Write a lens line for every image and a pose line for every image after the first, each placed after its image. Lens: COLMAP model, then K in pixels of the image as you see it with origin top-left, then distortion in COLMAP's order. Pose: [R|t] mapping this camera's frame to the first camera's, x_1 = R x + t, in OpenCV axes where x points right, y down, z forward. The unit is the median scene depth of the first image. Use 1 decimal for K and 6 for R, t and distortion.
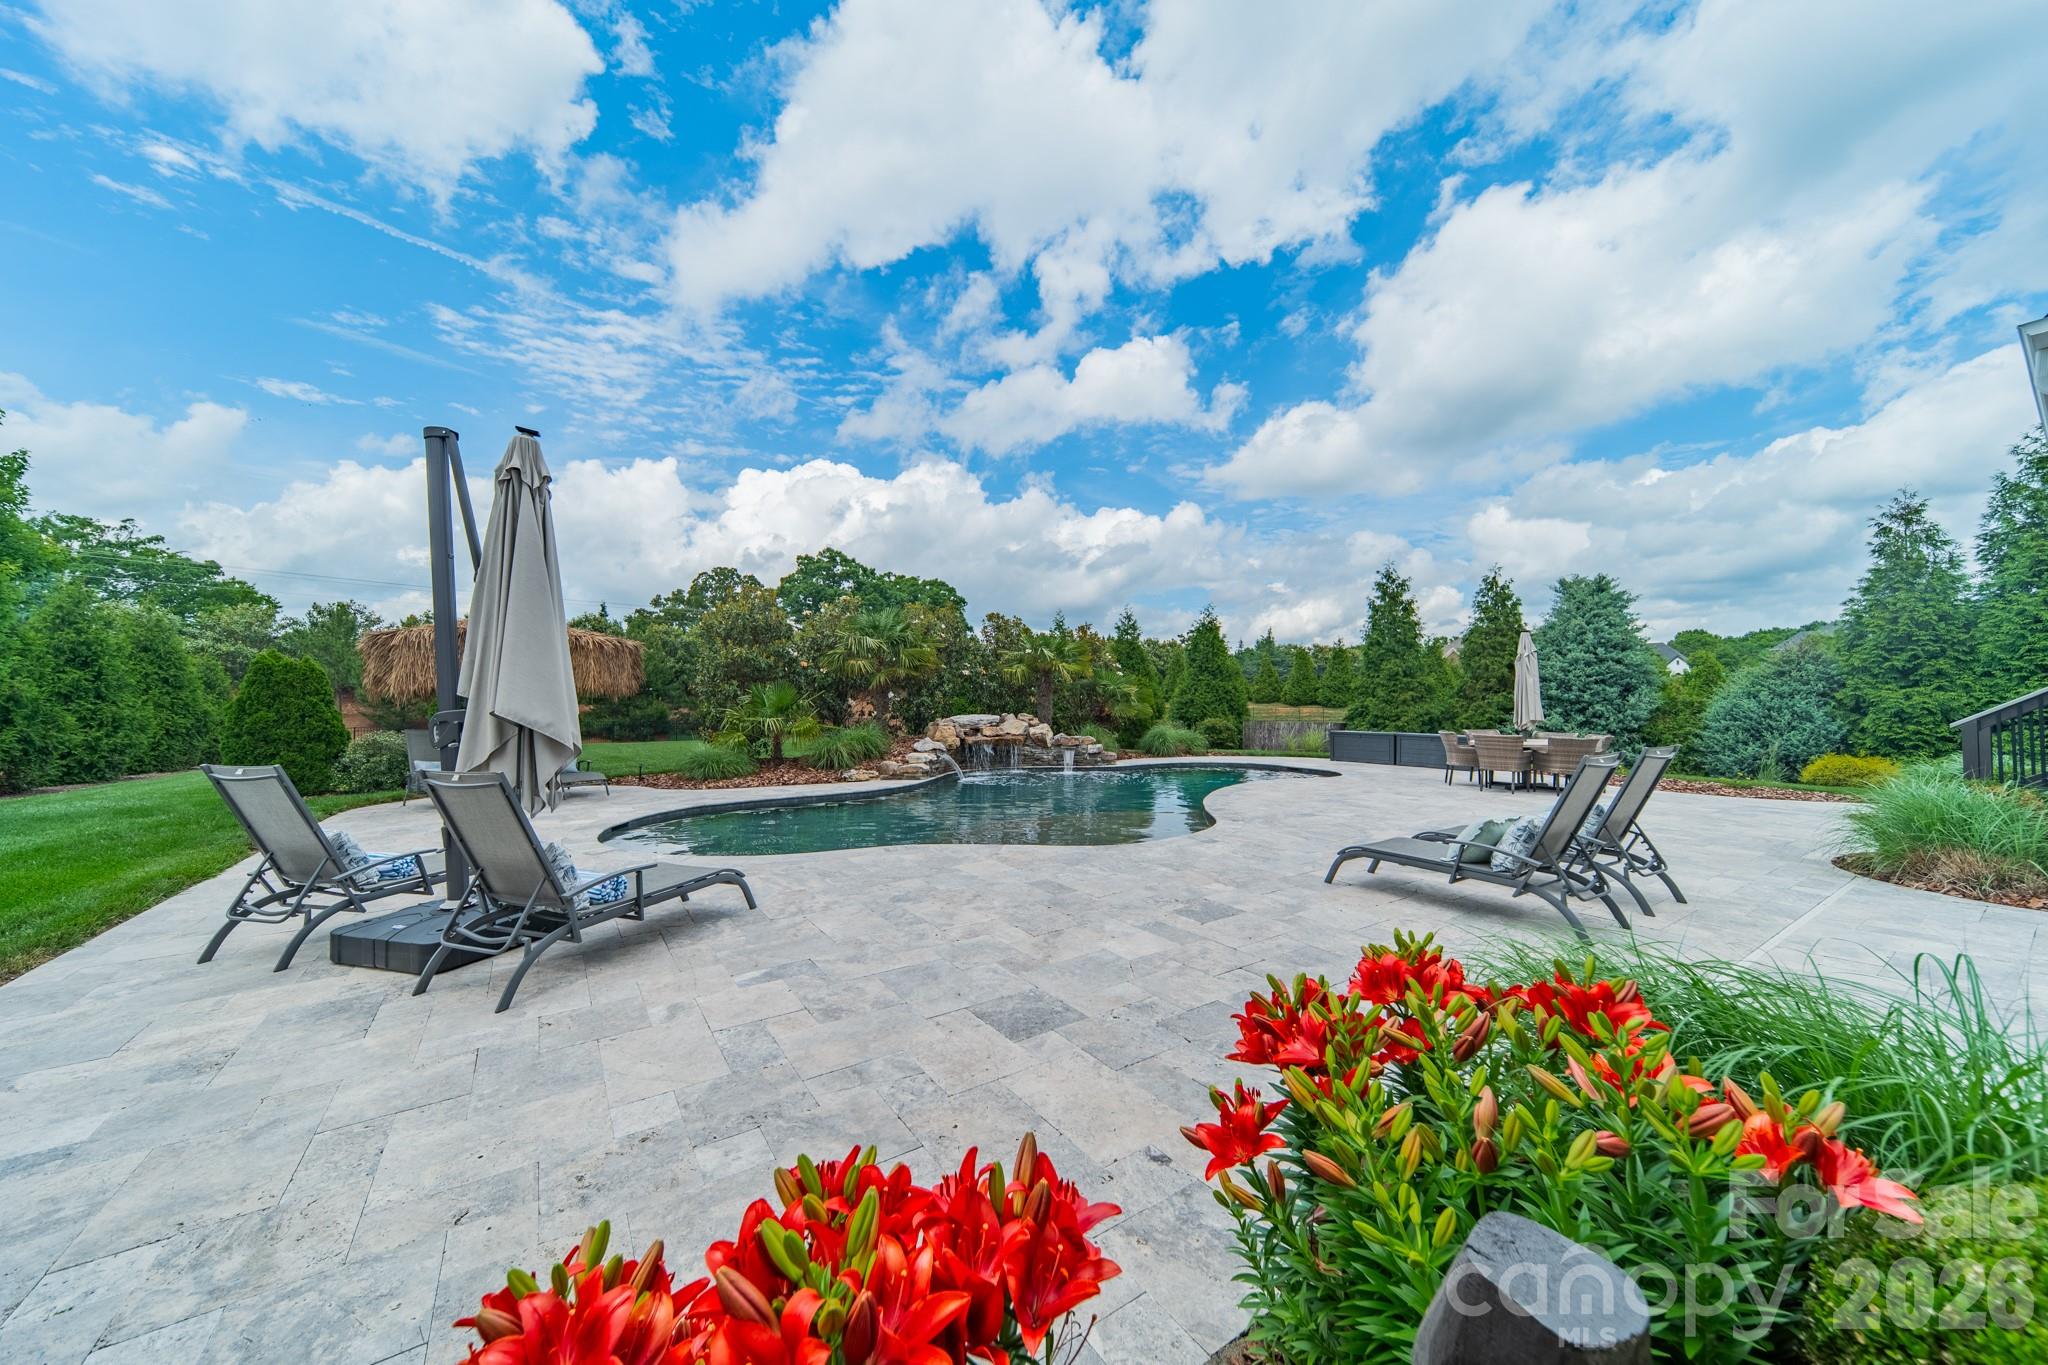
lens RADIAL K [[730.2, 0, 1020.4], [0, 730.2, 686.8], [0, 0, 1]] dist [0.012768, -0.000380]
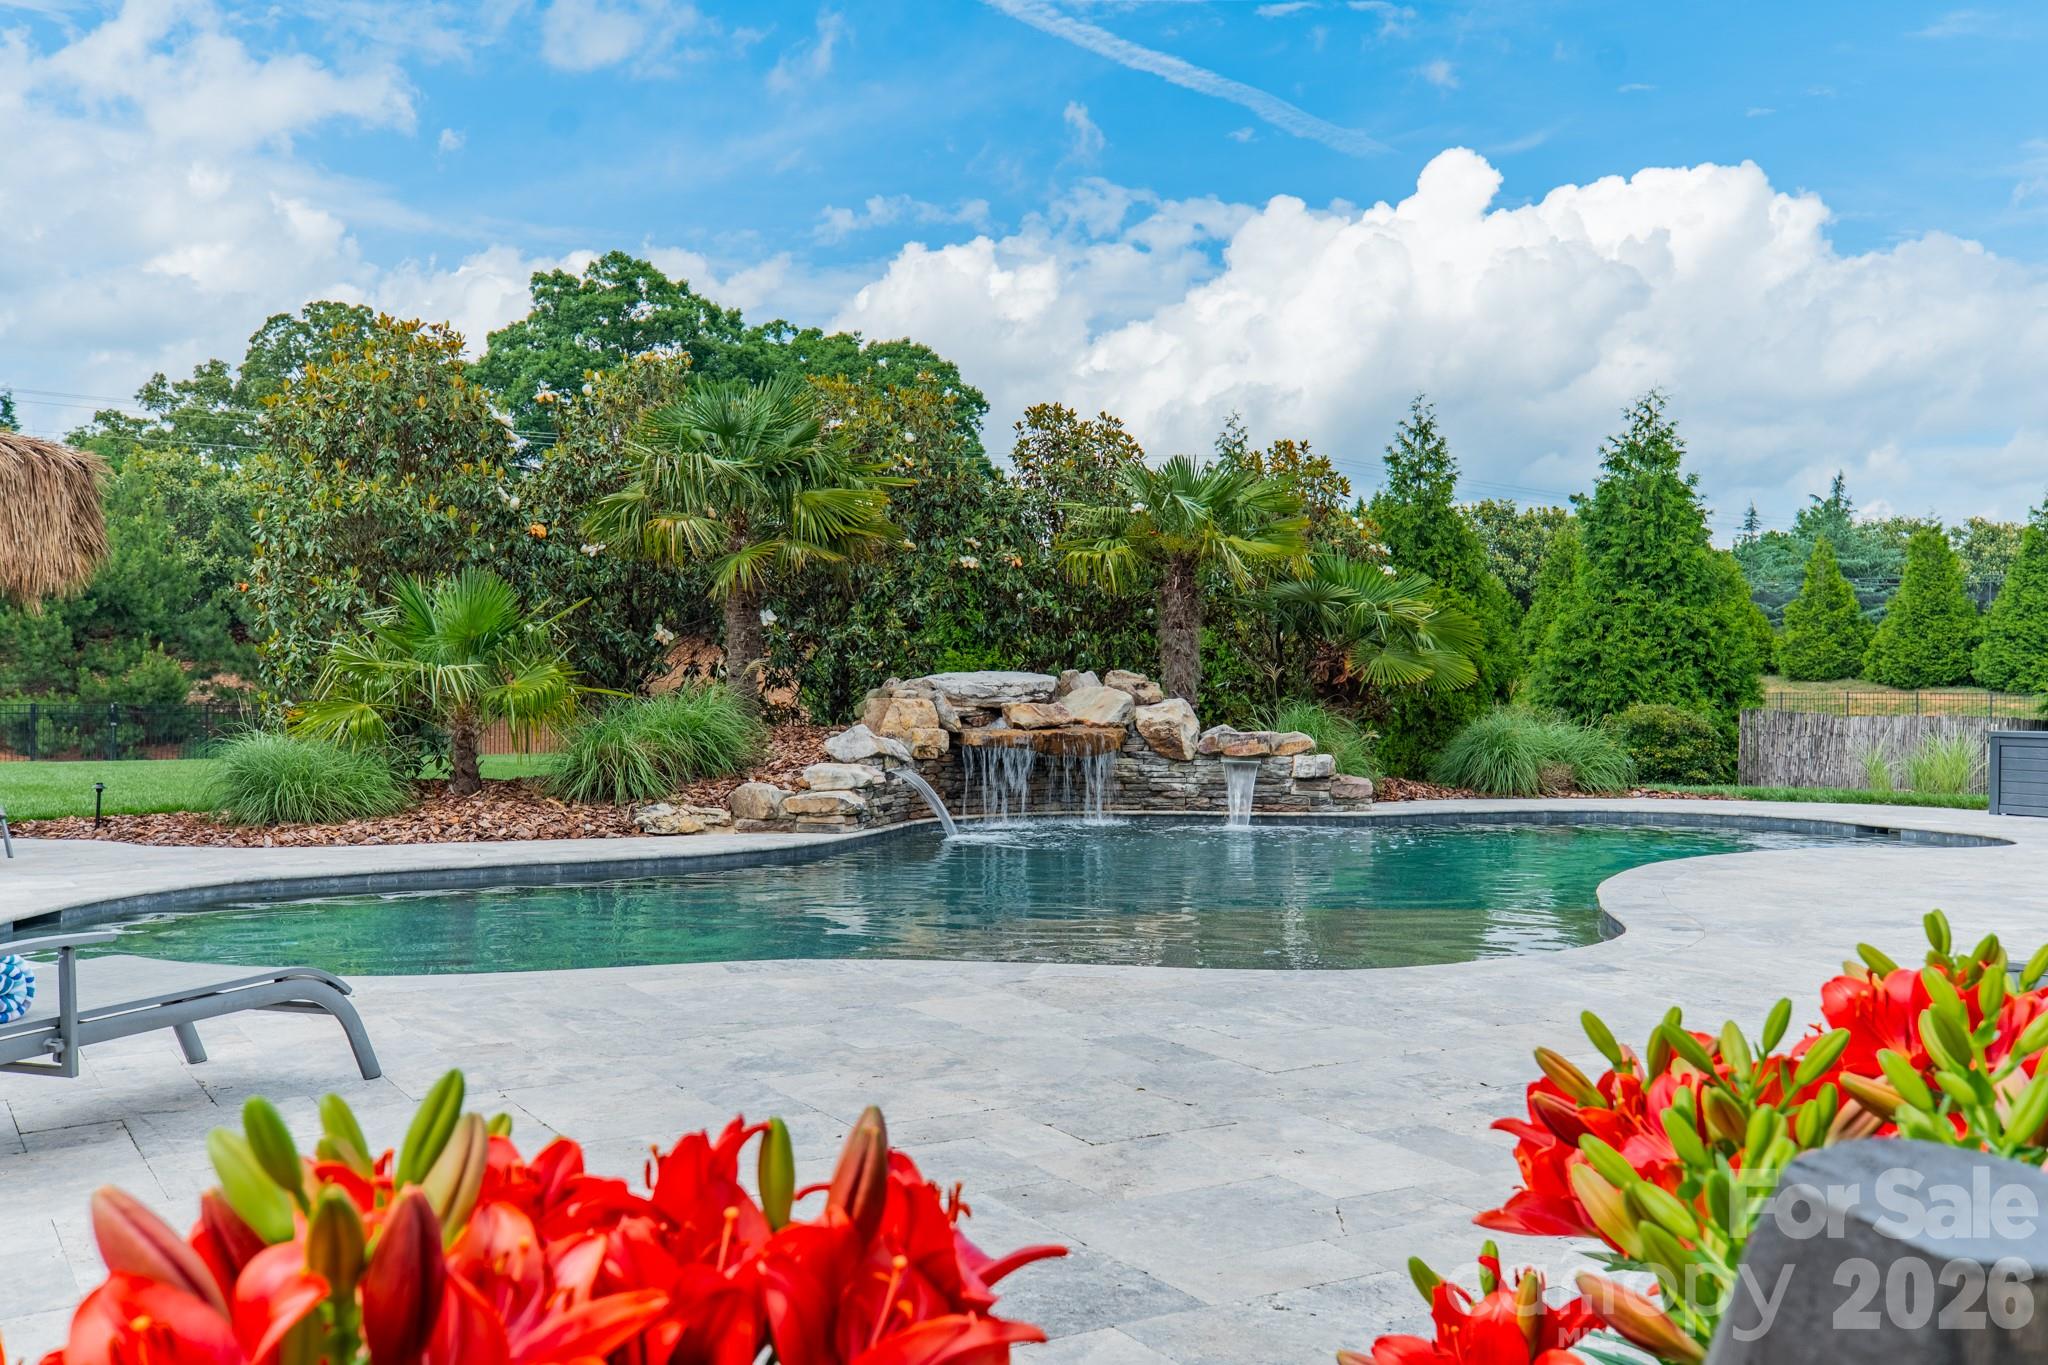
lens RADIAL K [[1974.8, 0, 1019.6], [0, 1974.8, 677.6], [0, 0, 1]] dist [0.123041, 0.000000]
pose [[0.998307, 0.011000, -0.057115, 0.009148], [-0.009902, 0.999762, 0.019459, 0.018833], [0.057316, -0.018860, 0.998178, -0.008513]]
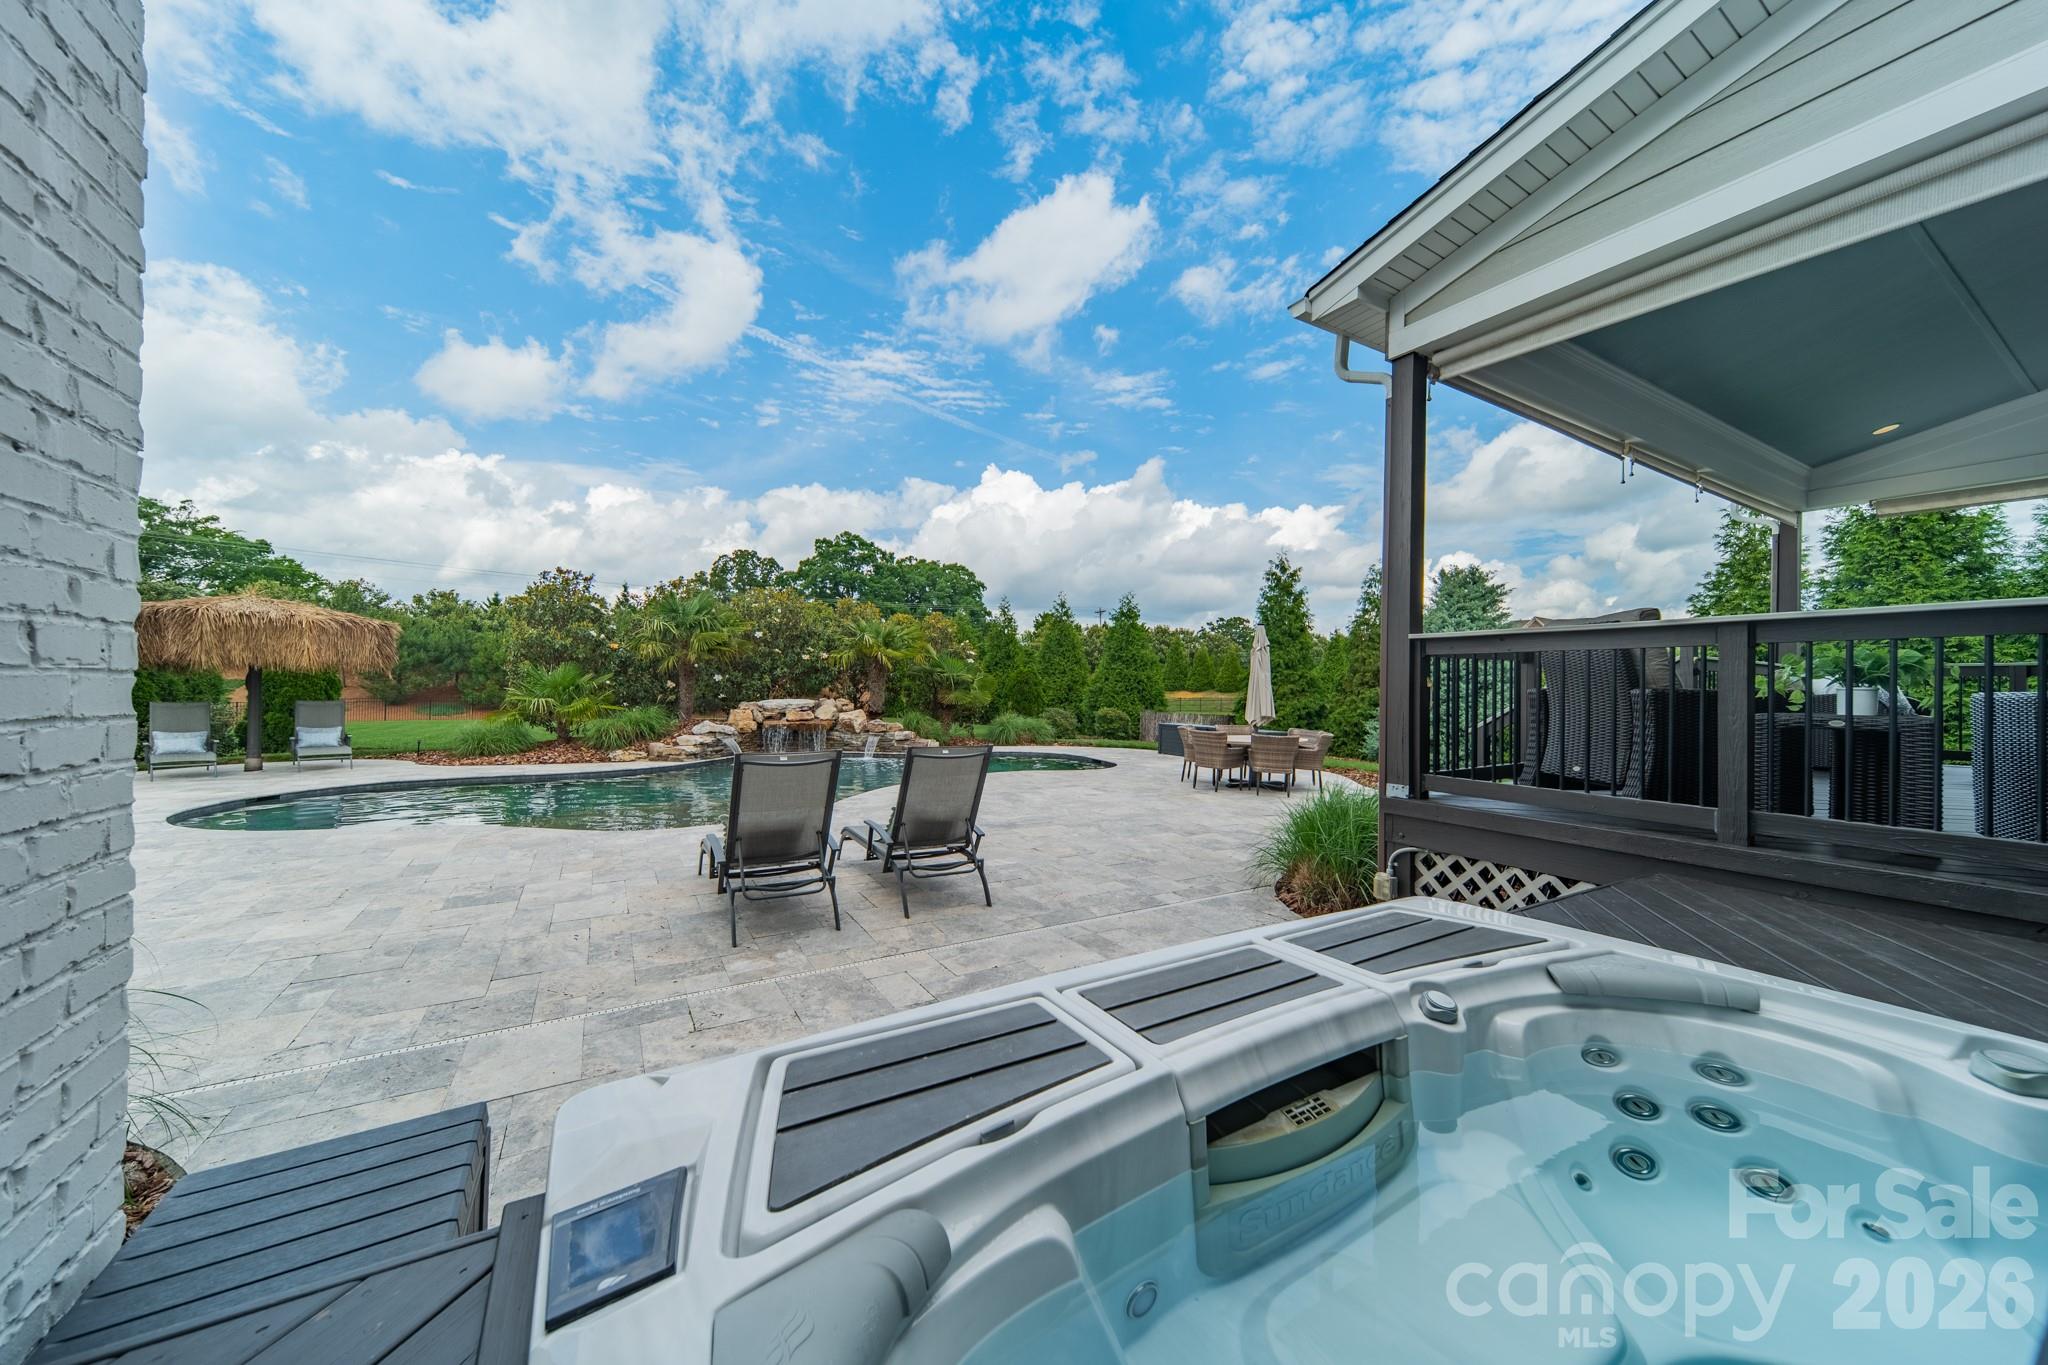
lens RADIAL K [[730.2, 0, 1026.6], [0, 730.2, 679.5], [0, 0, 1]] dist [0.012768, -0.000380]
pose [[0.997903, 0.019456, -0.061735, 0.286321], [-0.018823, 0.999764, 0.010828, -0.005062], [0.061931, -0.009643, 0.998034, 0.012349]]
